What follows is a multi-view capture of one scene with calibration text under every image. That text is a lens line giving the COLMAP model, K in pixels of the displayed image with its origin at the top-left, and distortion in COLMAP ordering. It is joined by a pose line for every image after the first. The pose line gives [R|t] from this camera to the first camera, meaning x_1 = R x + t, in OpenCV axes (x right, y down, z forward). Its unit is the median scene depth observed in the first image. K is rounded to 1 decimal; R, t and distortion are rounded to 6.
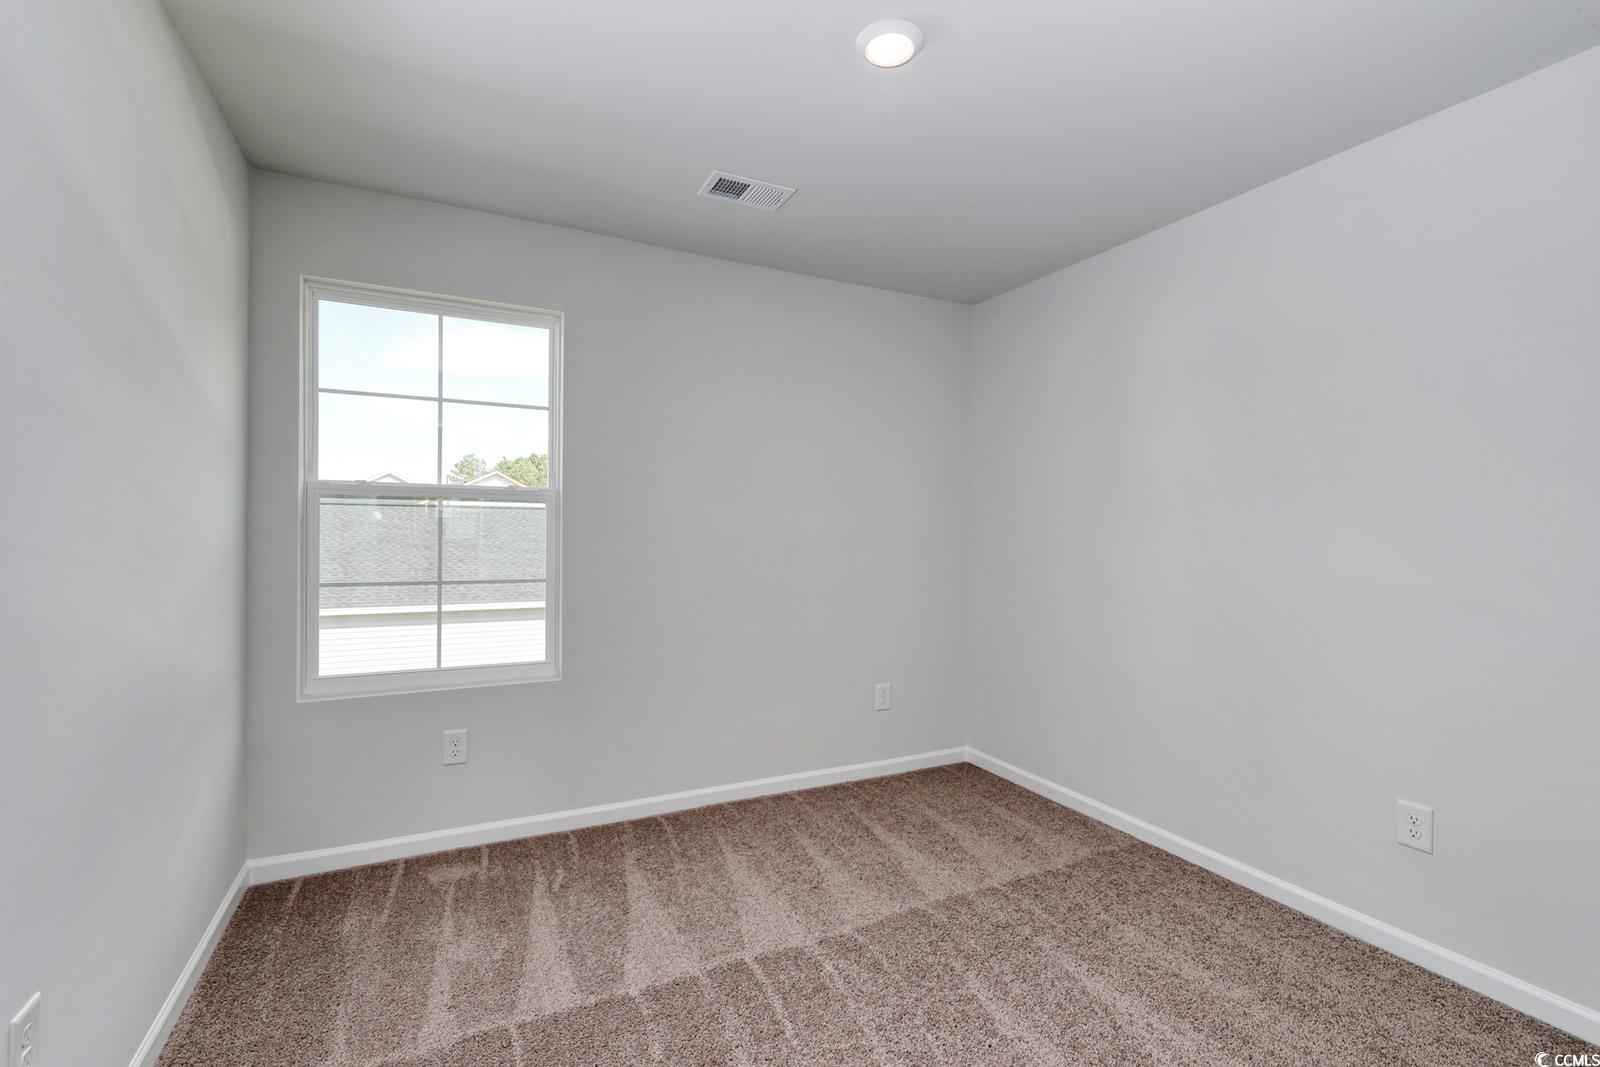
lens RADIAL K [[731.3, 0, 807.0], [0, 731.3, 531.7], [0, 0, 1]] dist [-0.005445, -0.000445]
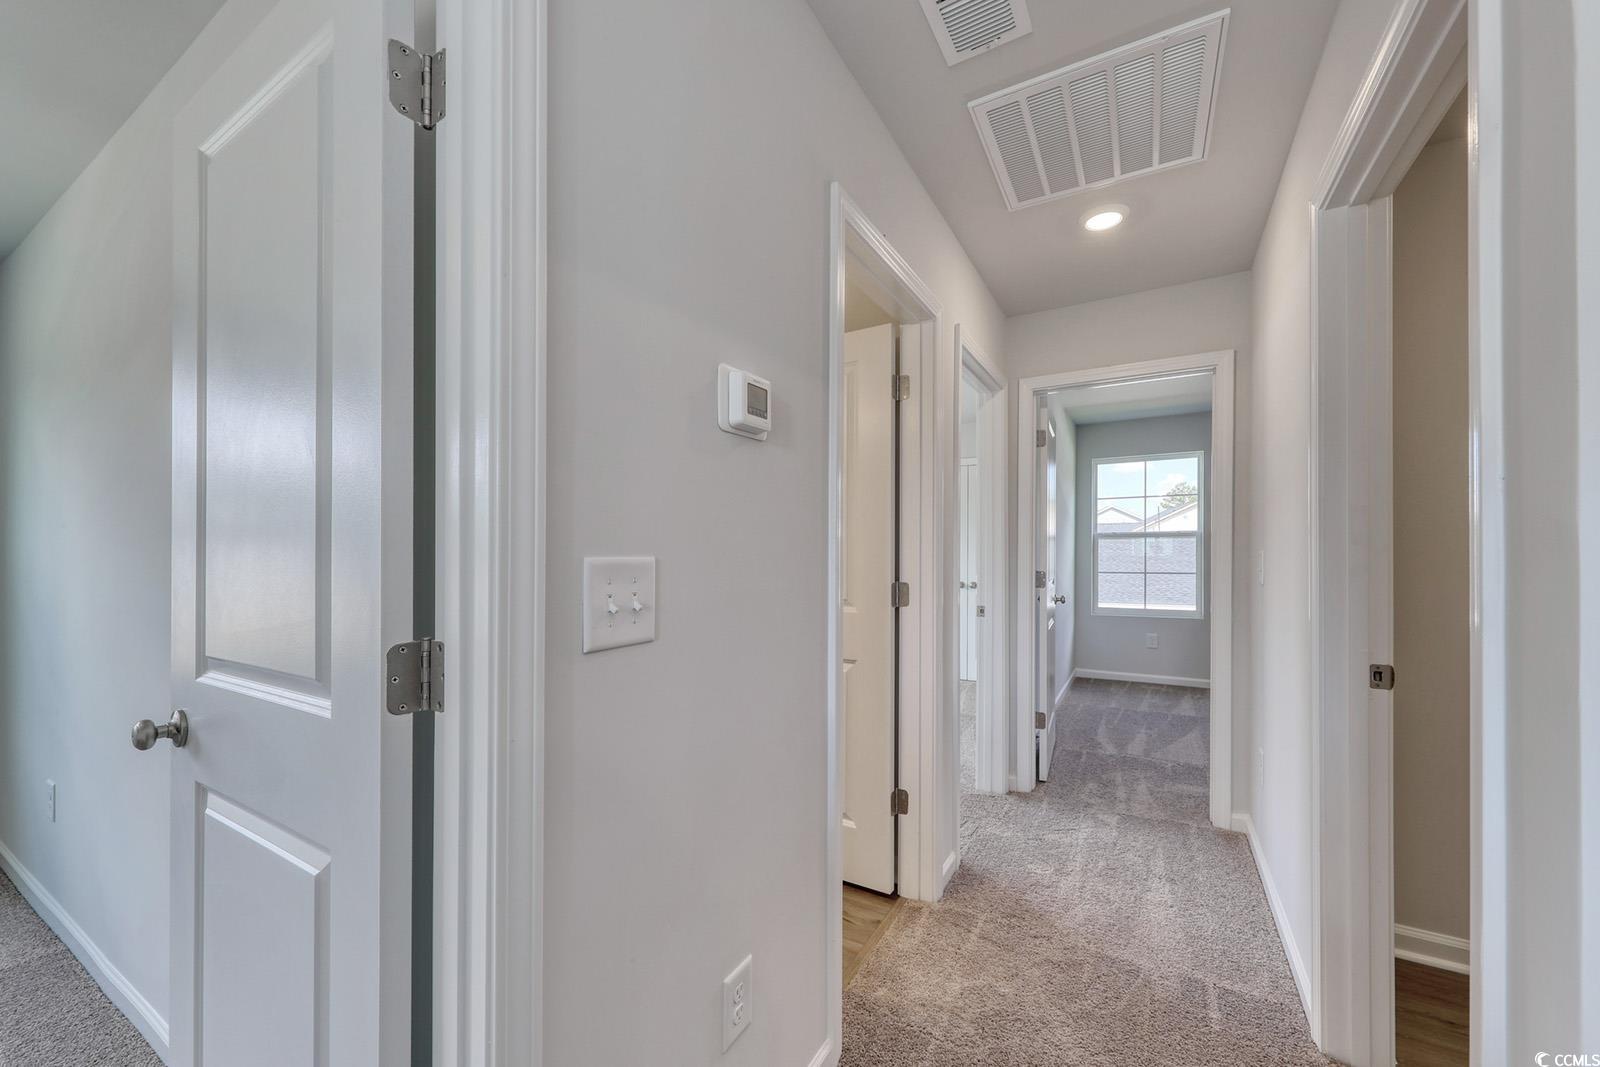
lens RADIAL K [[617.6, 0, 803.5], [0, 617.6, 544.9], [0, 0, 1]] dist [0.001383, 0.000051]
pose [[0.555239, -0.012926, -0.831590, 0.170398], [0.002536, 0.999901, -0.013849, 0.000398], [0.831687, 0.005580, 0.555217, -0.322376]]
